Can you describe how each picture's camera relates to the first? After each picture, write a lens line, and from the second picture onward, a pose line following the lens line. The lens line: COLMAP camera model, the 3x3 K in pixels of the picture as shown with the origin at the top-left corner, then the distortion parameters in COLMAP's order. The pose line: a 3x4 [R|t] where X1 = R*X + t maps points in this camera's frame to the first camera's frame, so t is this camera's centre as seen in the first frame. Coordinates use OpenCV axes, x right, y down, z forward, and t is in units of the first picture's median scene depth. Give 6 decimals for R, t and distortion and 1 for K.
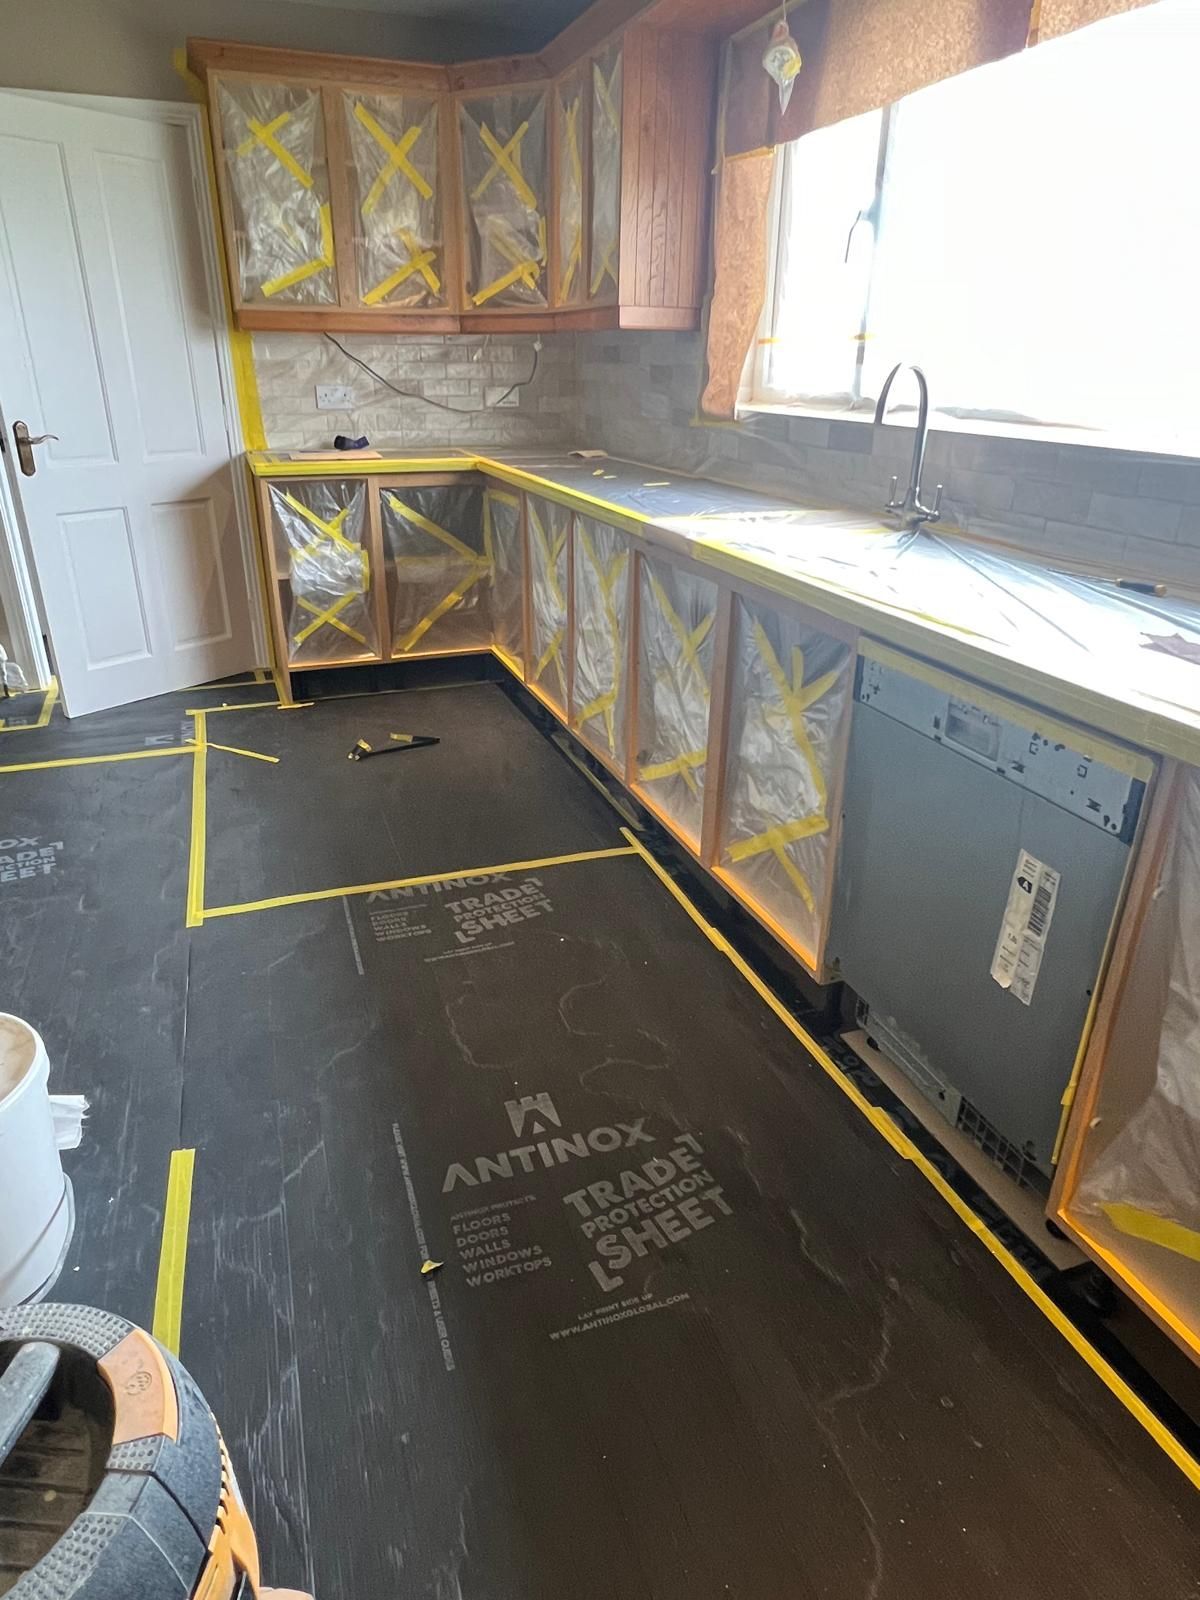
lens RADIAL K [[998.5, 0, 600.3], [0, 998.5, 798.8], [0, 0, 1]] dist [0.000661, 0.000076]
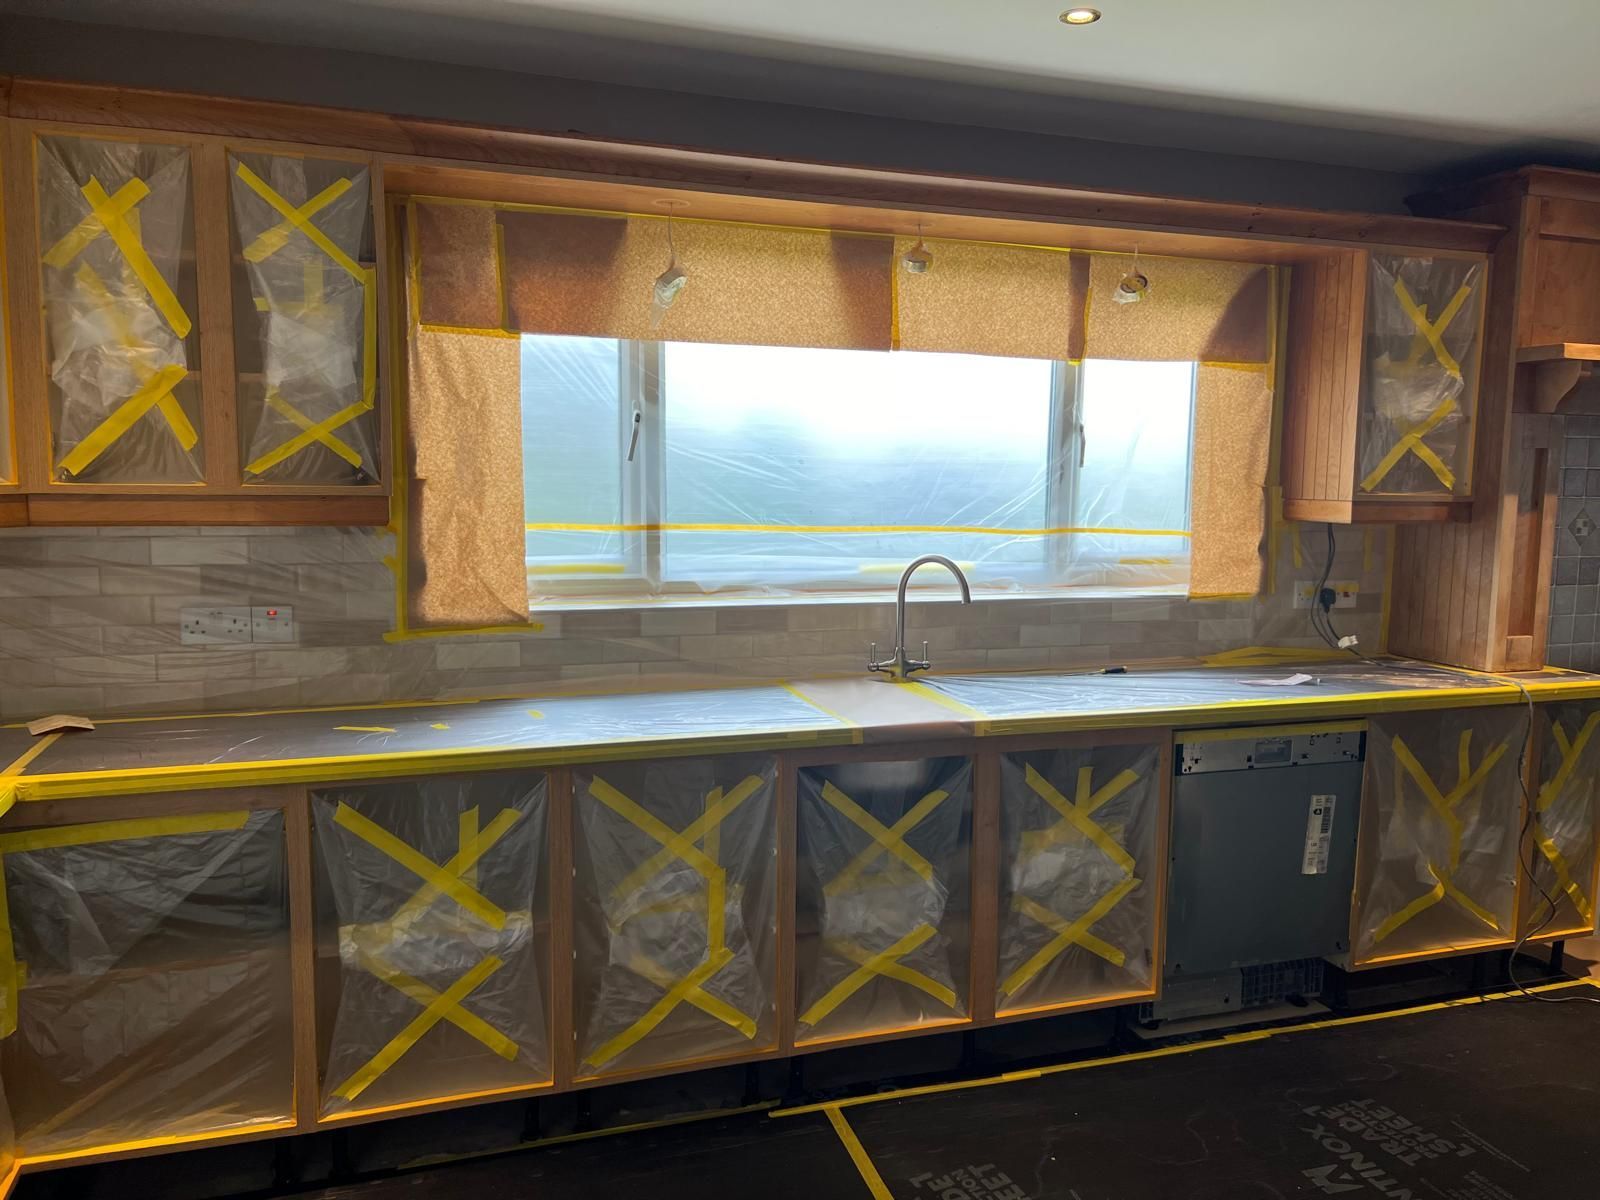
lens RADIAL K [[1211.1, 0, 801.1], [0, 1211.1, 599.4], [0, 0, 1]] dist [0.003342, 0.004013]
pose [[0.020960, -0.118700, 0.992709, -1.480076], [0.390131, 0.915182, 0.101193, -0.725194], [-0.920521, 0.385166, 0.065490, 1.279068]]
